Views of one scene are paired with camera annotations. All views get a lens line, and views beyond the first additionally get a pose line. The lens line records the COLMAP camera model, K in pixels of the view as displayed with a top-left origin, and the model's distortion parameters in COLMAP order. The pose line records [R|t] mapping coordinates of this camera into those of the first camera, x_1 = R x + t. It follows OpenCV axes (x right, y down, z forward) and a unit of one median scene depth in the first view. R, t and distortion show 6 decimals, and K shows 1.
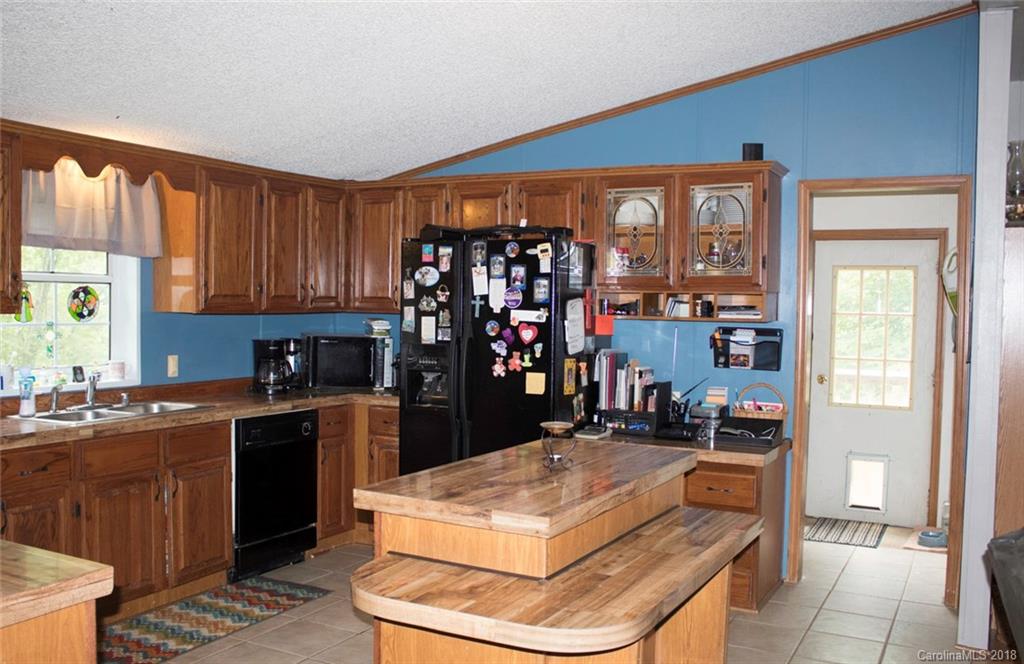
lens RADIAL K [[925.7, 0, 512.0], [0, 925.7, 332.0], [0, 0, 1]] dist [-0.004240, -0.003204]
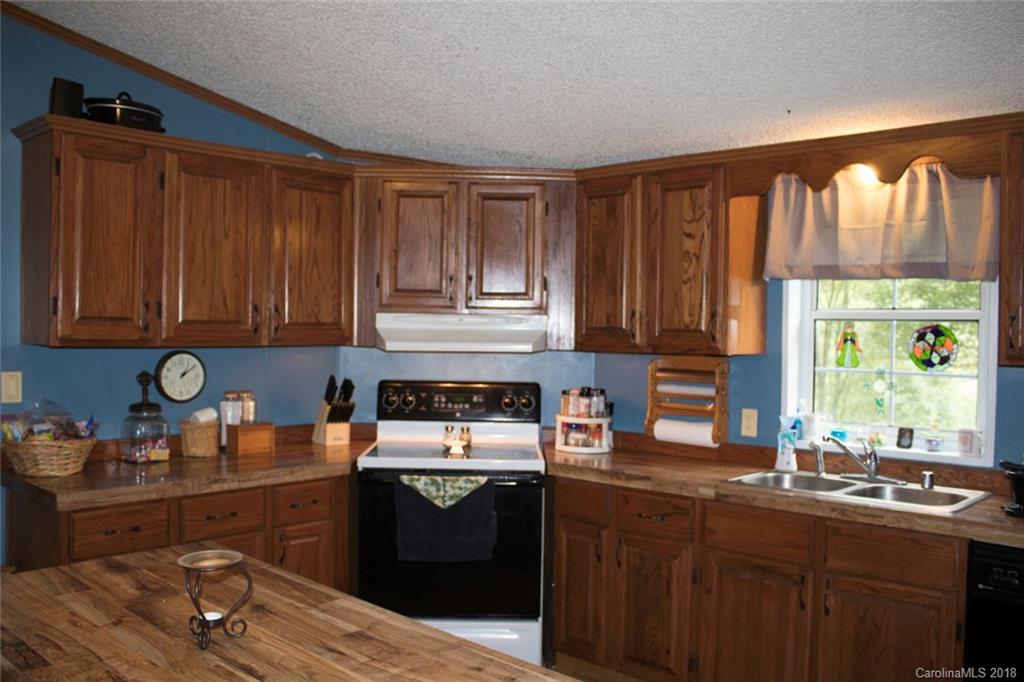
lens RADIAL K [[854.4, 0, 510.6], [0, 854.4, 361.6], [0, 0, 1]] dist [-0.159617, 0.151529]
pose [[-0.242527, 0.017294, -0.969991, 0.290994], [-0.051075, 0.998227, 0.030568, -0.023065], [0.968799, 0.056956, -0.241213, 0.849349]]
